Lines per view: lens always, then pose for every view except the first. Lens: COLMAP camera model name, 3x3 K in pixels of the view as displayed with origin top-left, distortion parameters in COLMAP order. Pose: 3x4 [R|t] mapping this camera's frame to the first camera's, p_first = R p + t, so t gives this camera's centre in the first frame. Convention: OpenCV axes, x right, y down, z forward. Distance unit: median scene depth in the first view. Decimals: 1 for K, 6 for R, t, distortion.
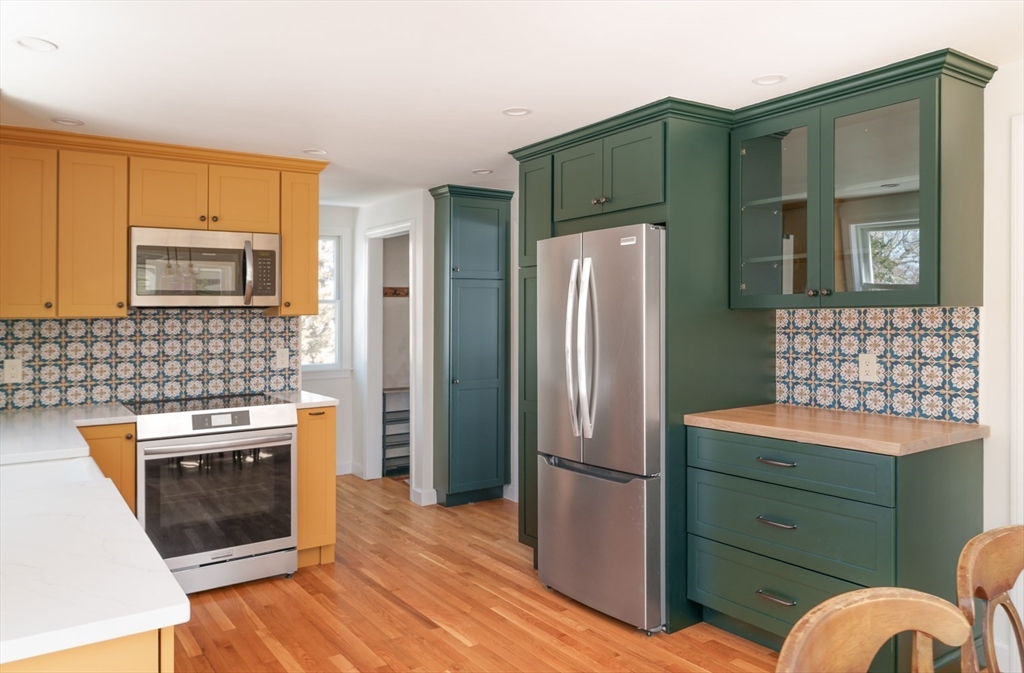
lens RADIAL K [[737.4, 0, 512.0], [0, 737.4, 336.5], [0, 0, 1]] dist [-0.004642, -0.004130]
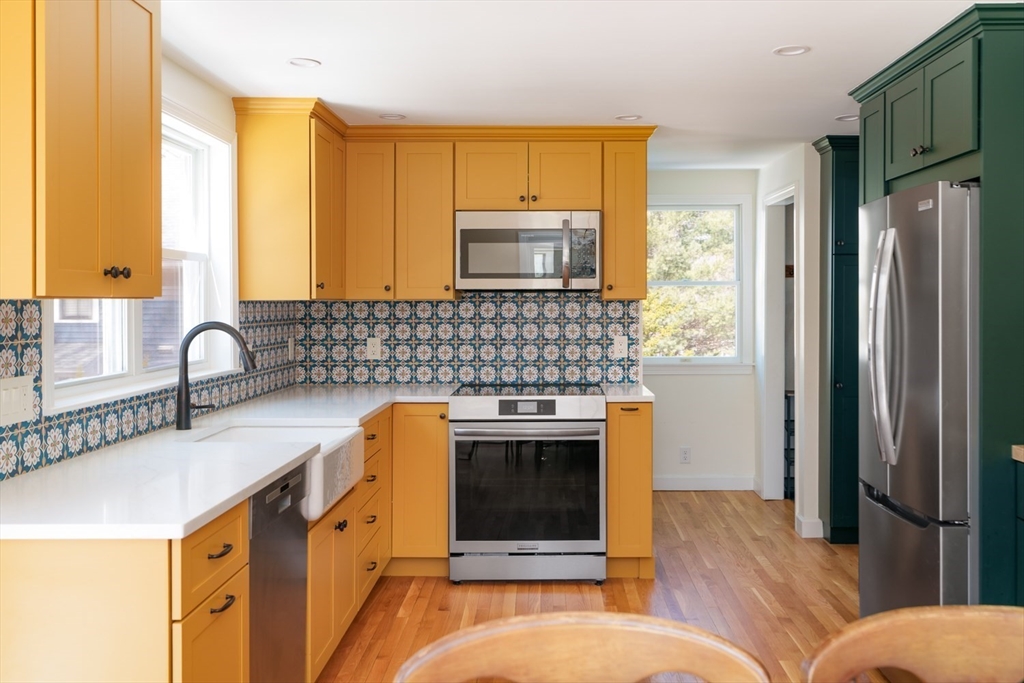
lens RADIAL K [[911.8, 0, 512.0], [0, 911.8, 341.5], [0, 0, 1]] dist [-0.003366, 0.000175]
pose [[0.827096, 0.034955, -0.560973, 0.228463], [-0.024318, 0.999355, 0.026418, -0.003709], [0.561535, -0.008208, 0.827413, -0.000317]]
